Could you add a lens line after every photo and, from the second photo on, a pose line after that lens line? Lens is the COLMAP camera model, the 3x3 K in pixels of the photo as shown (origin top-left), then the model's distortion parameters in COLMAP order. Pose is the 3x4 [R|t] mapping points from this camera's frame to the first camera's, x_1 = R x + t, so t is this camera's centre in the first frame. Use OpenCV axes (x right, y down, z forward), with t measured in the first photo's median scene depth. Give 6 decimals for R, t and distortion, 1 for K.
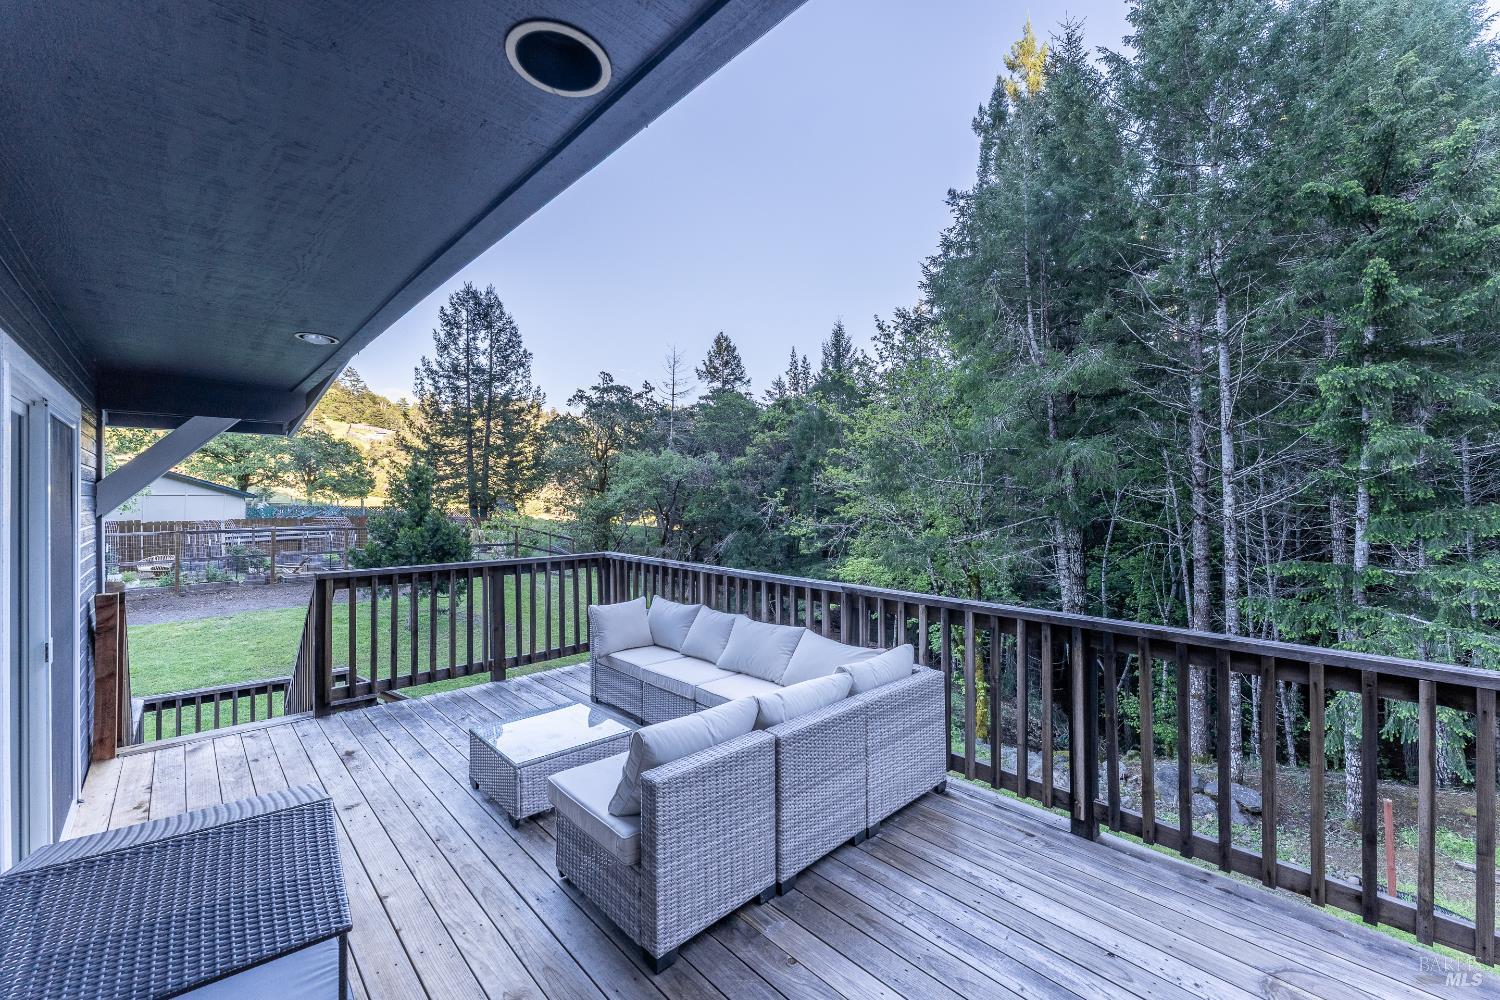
lens RADIAL K [[613.8, 0, 741.9], [0, 613.8, 500.3], [0, 0, 1]] dist [-0.003596, 0.000603]
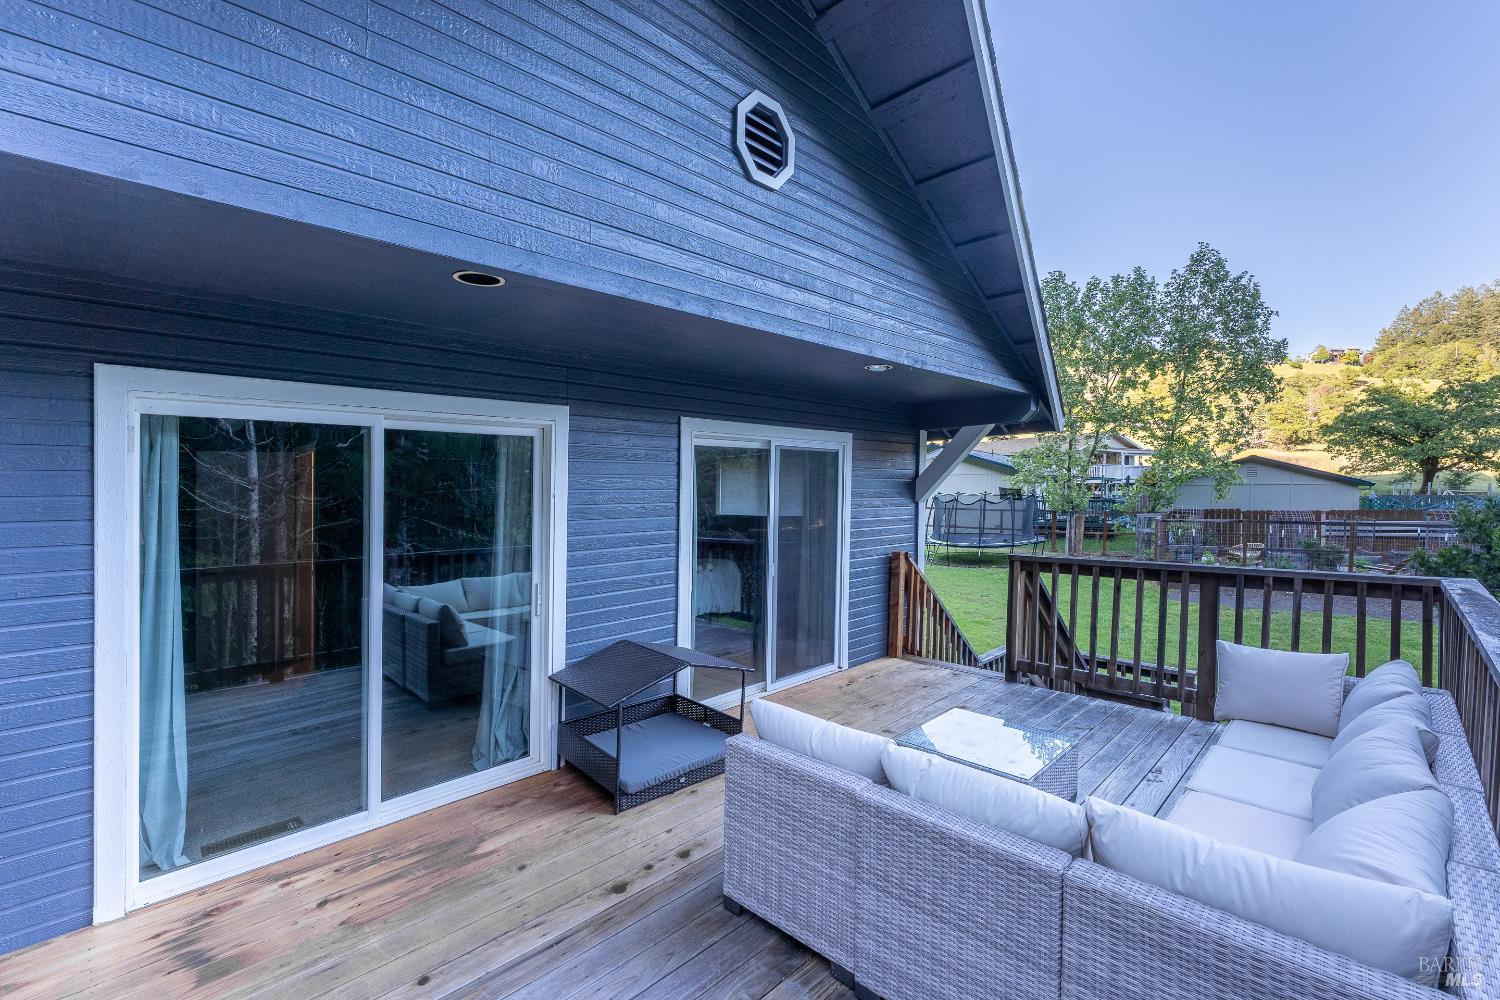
lens RADIAL K [[648.0, 0, 737.7], [0, 648.0, 500.4], [0, 0, 1]] dist [0.001321, 0.000079]
pose [[0.018147, 0.012888, -0.999752, 0.510118], [0.005454, 0.999901, 0.012989, 0.001216], [0.999820, -0.005688, 0.018075, 0.486477]]
